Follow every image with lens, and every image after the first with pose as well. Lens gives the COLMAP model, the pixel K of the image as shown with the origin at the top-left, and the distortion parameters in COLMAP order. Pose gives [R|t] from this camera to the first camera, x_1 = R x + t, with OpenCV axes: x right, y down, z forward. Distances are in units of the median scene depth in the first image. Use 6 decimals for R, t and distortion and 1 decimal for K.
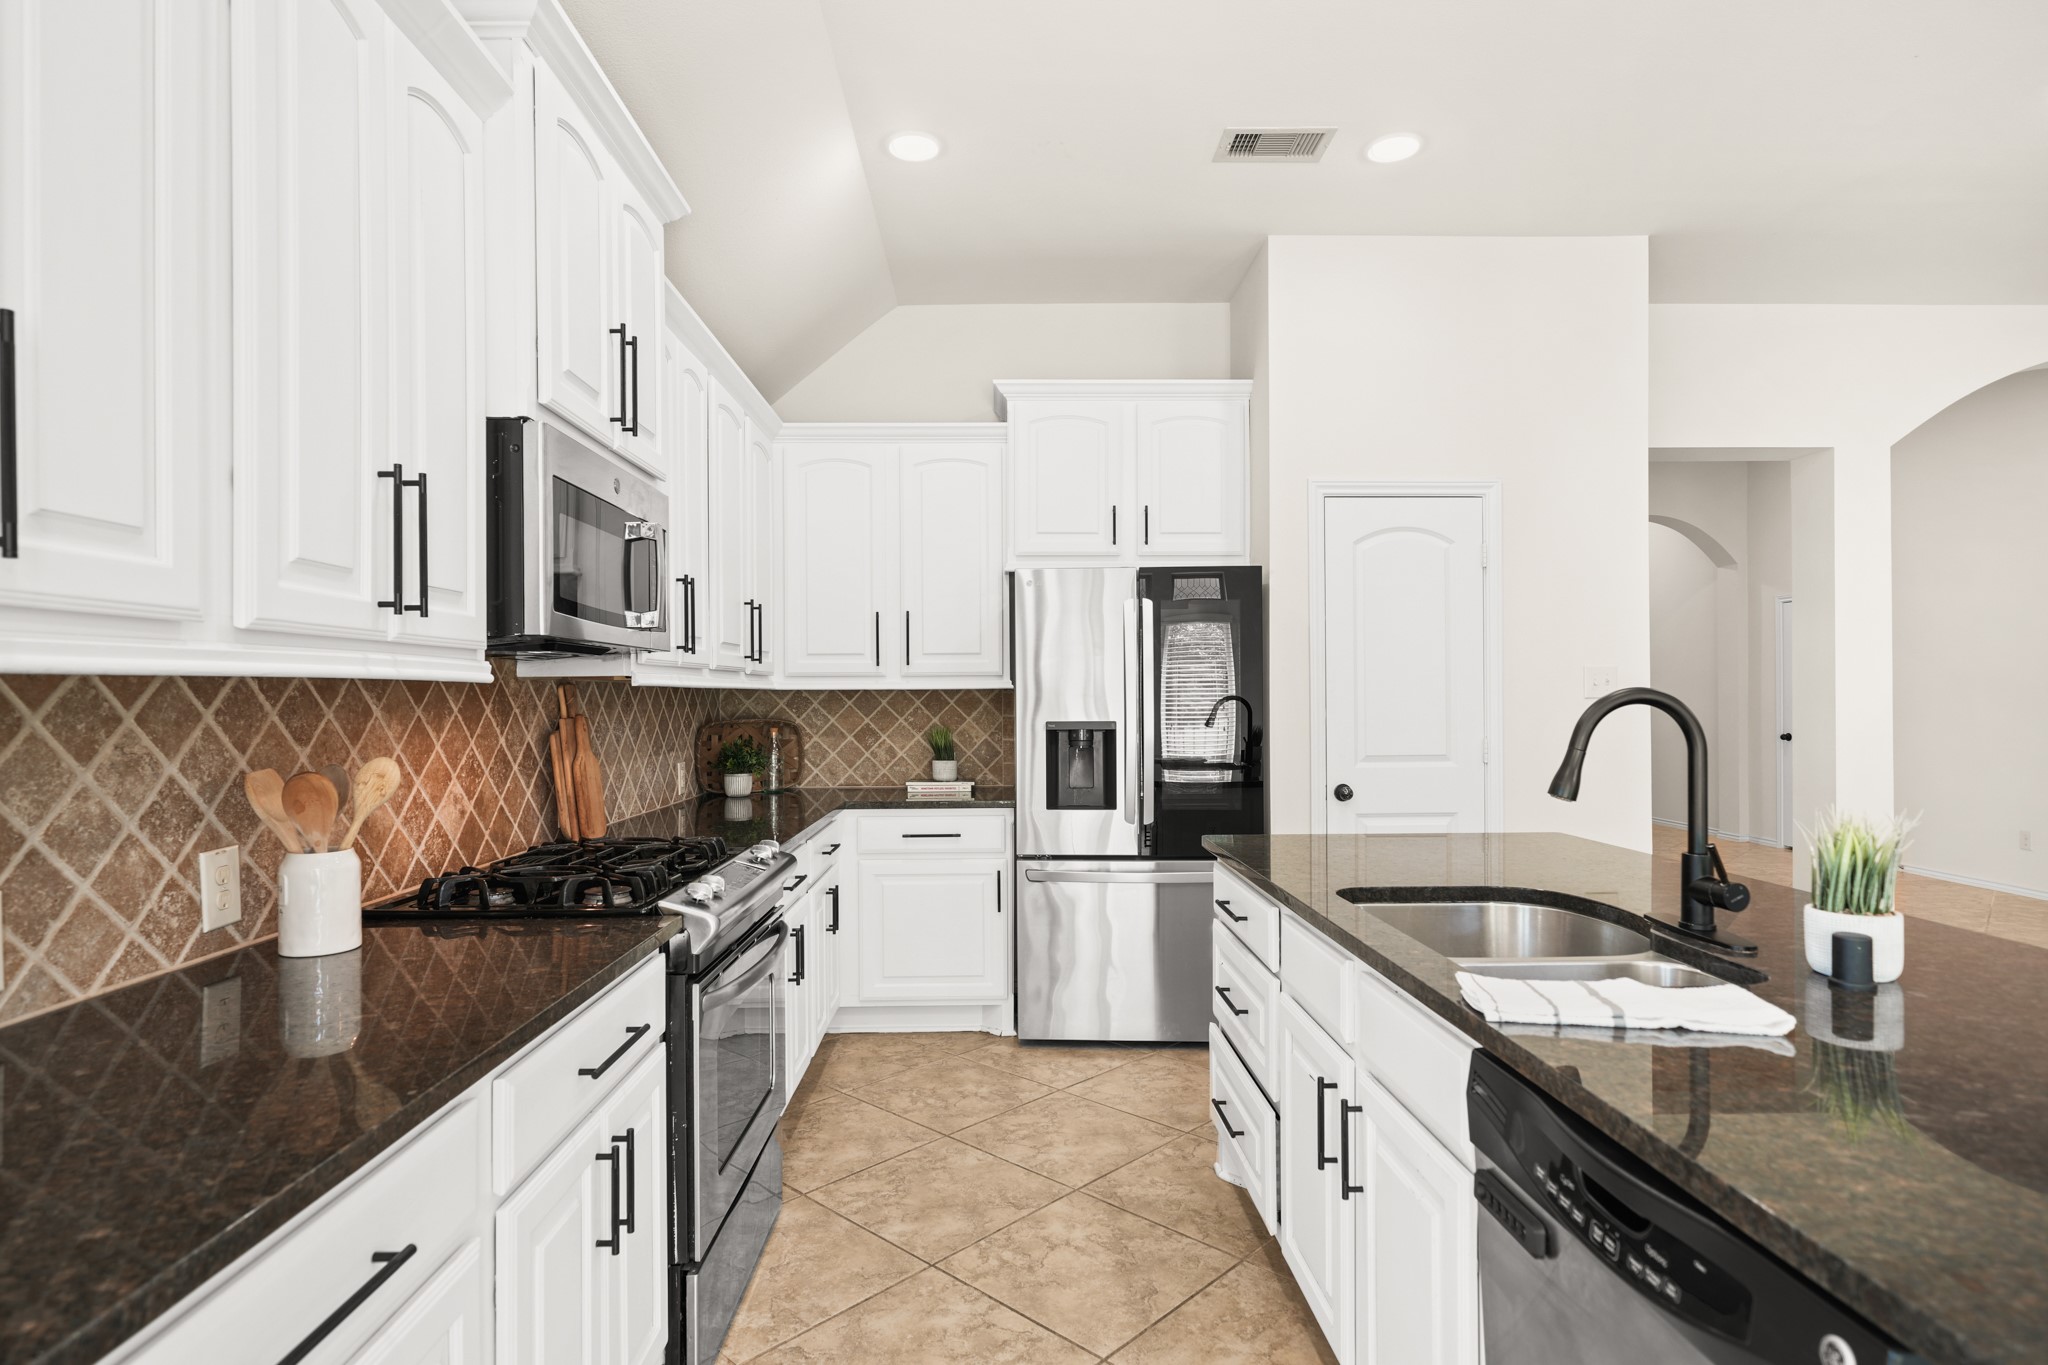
lens RADIAL K [[1057.5, 0, 1017.5], [0, 1057.5, 694.6], [0, 0, 1]] dist [0.003717, -0.000672]
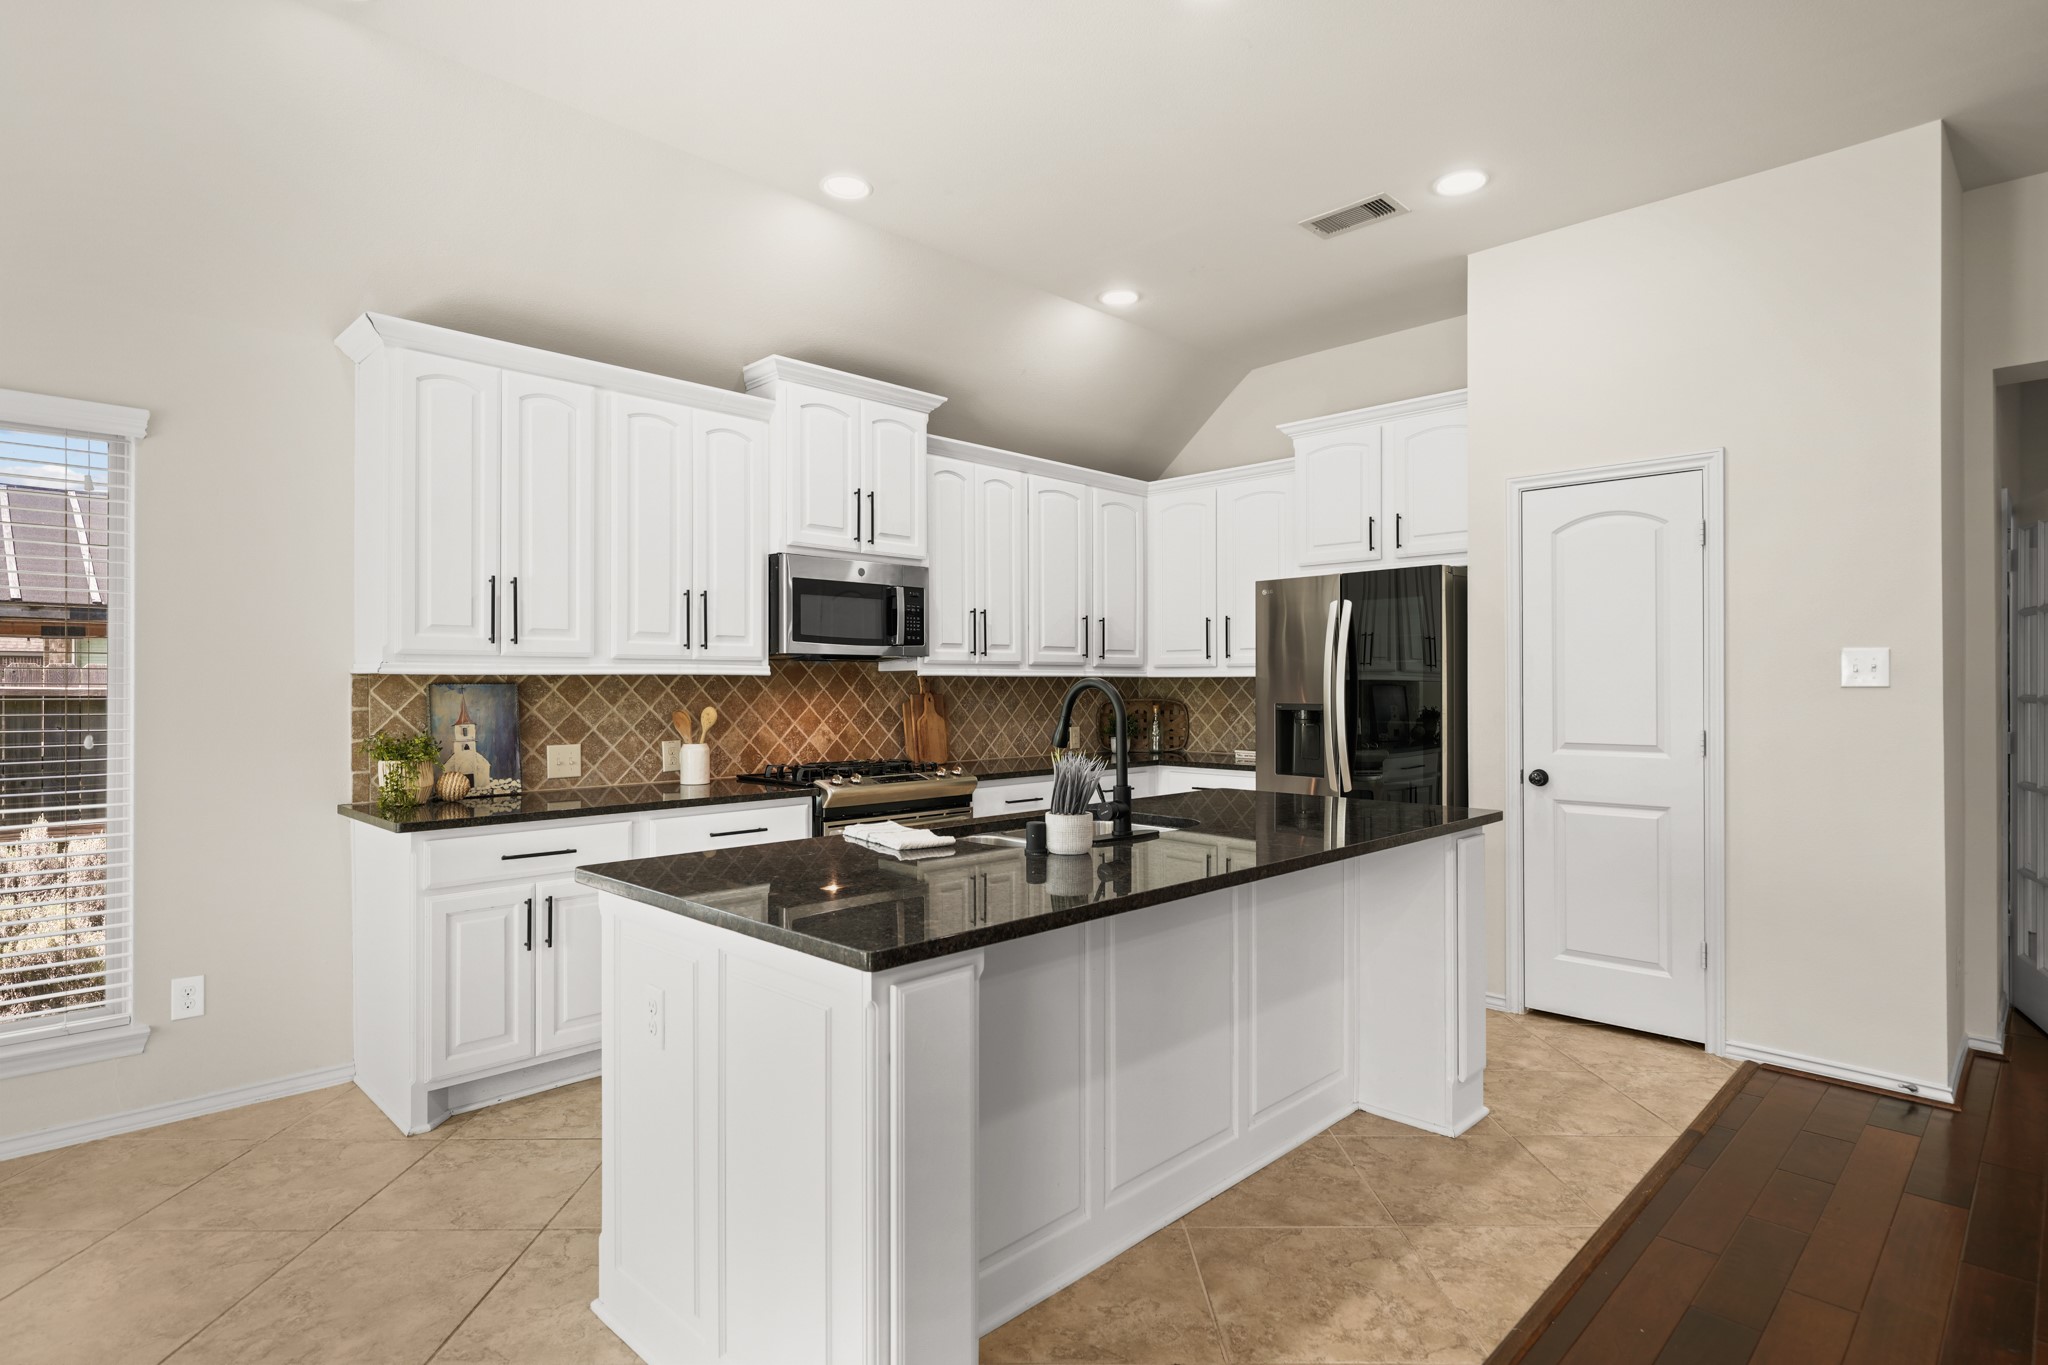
lens RADIAL K [[1057.5, 0, 1021.8], [0, 1057.5, 681.3], [0, 0, 1]] dist [0.003717, -0.000672]
pose [[0.696032, 0.002574, -0.718006, 0.976408], [-0.001695, 0.999997, 0.001942, -0.002926], [0.718009, -0.000135, 0.696034, -0.102604]]
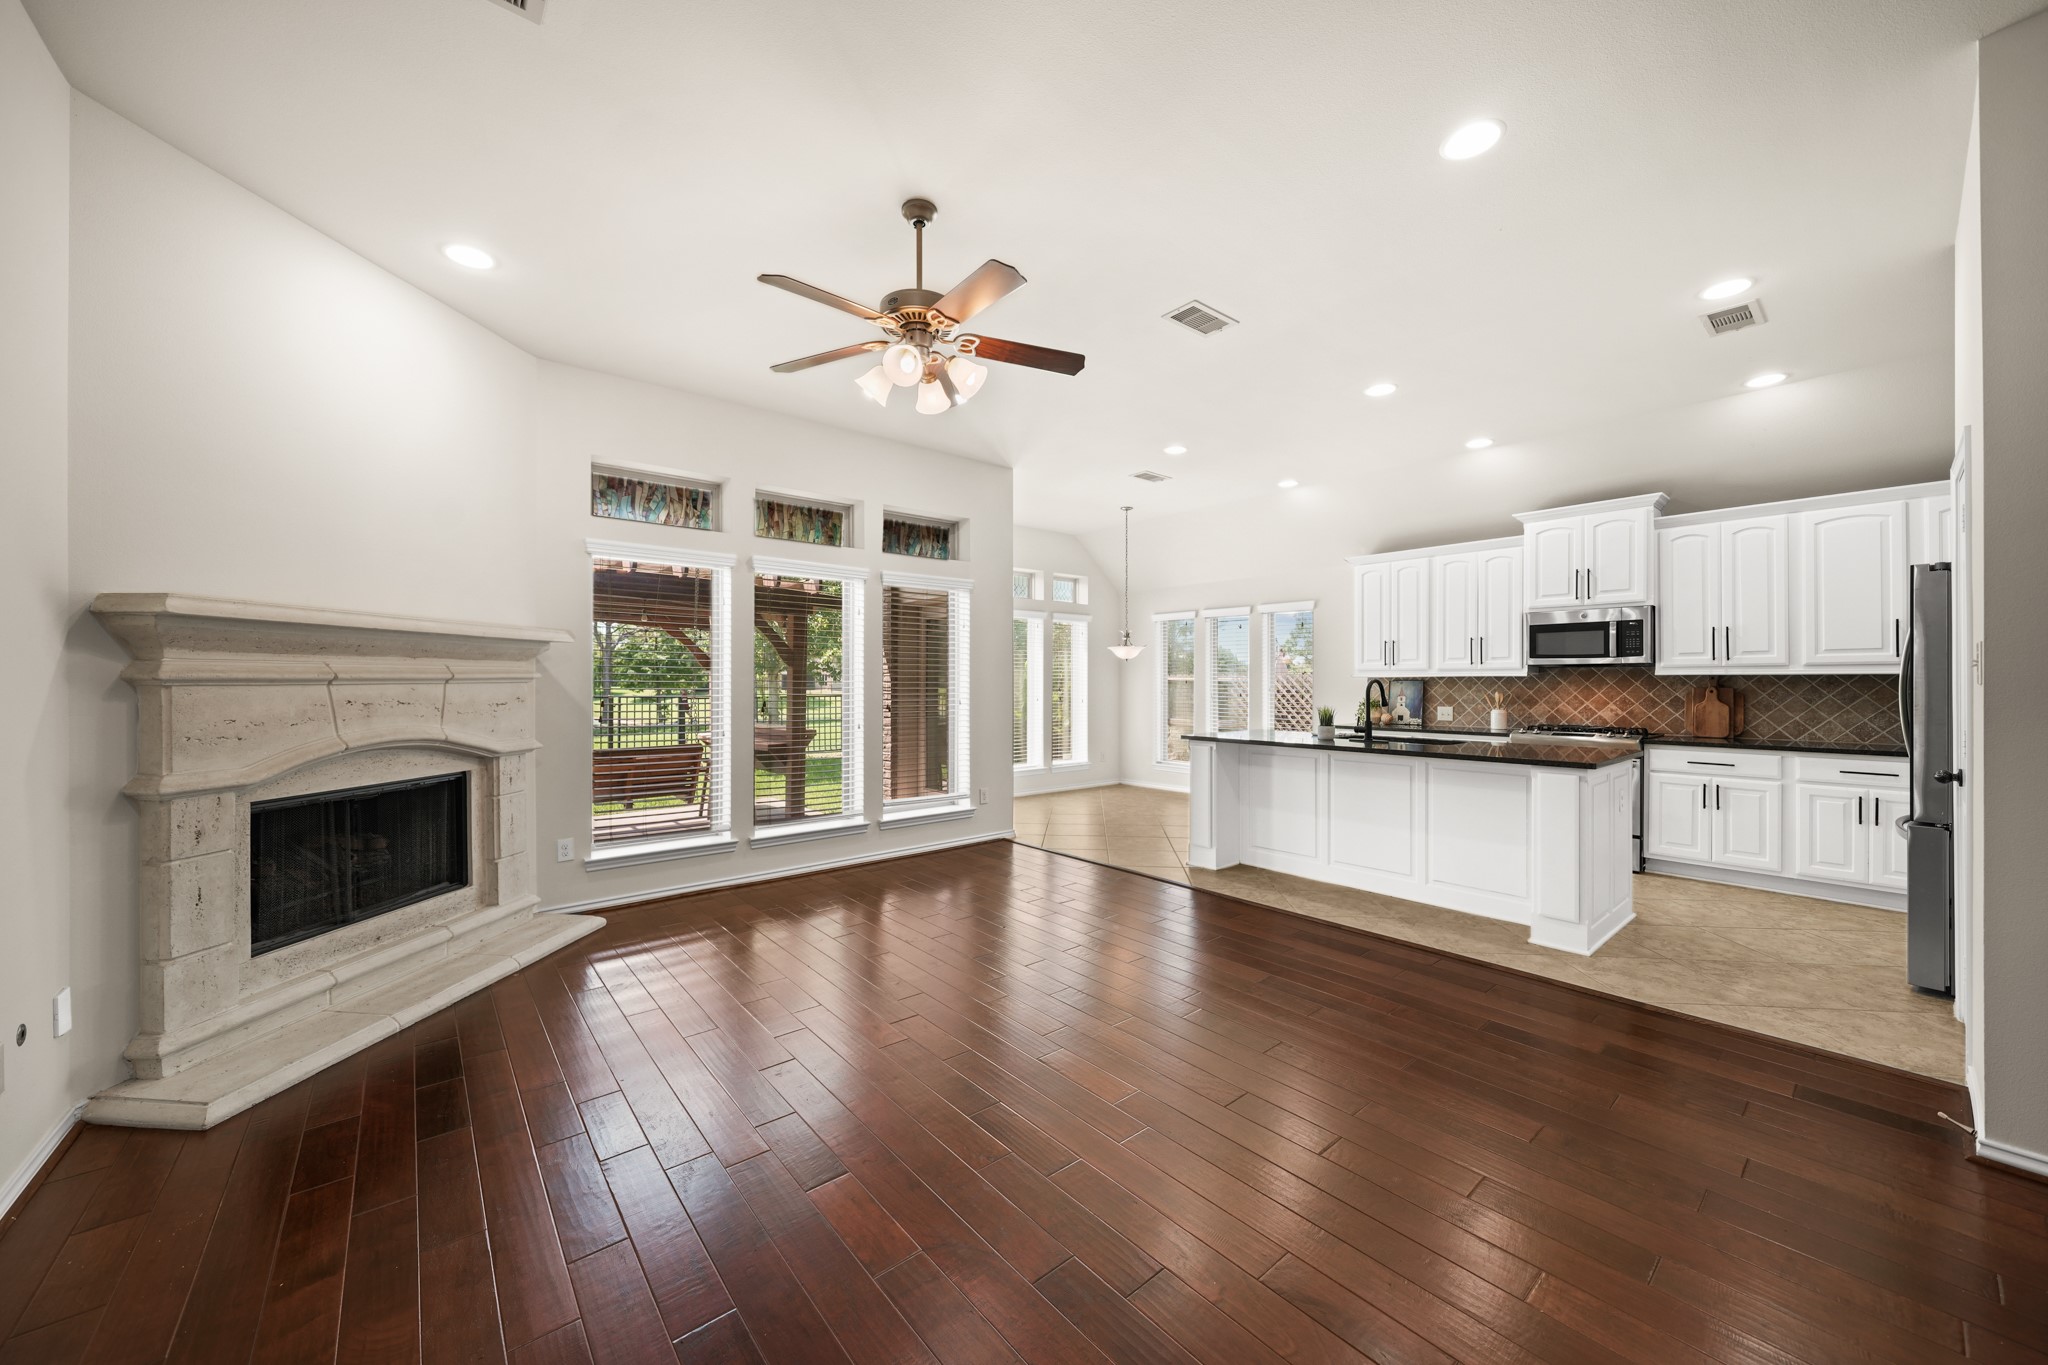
lens RADIAL K [[746.4, 0, 1025.3], [0, 746.4, 679.4], [0, 0, 1]] dist [-0.001497, 0.000270]
pose [[-0.775388, 0.003381, -0.631477, 2.002672], [0.004798, 0.999988, -0.000537, -0.004434], [0.631467, -0.003446, -0.775395, 1.388441]]
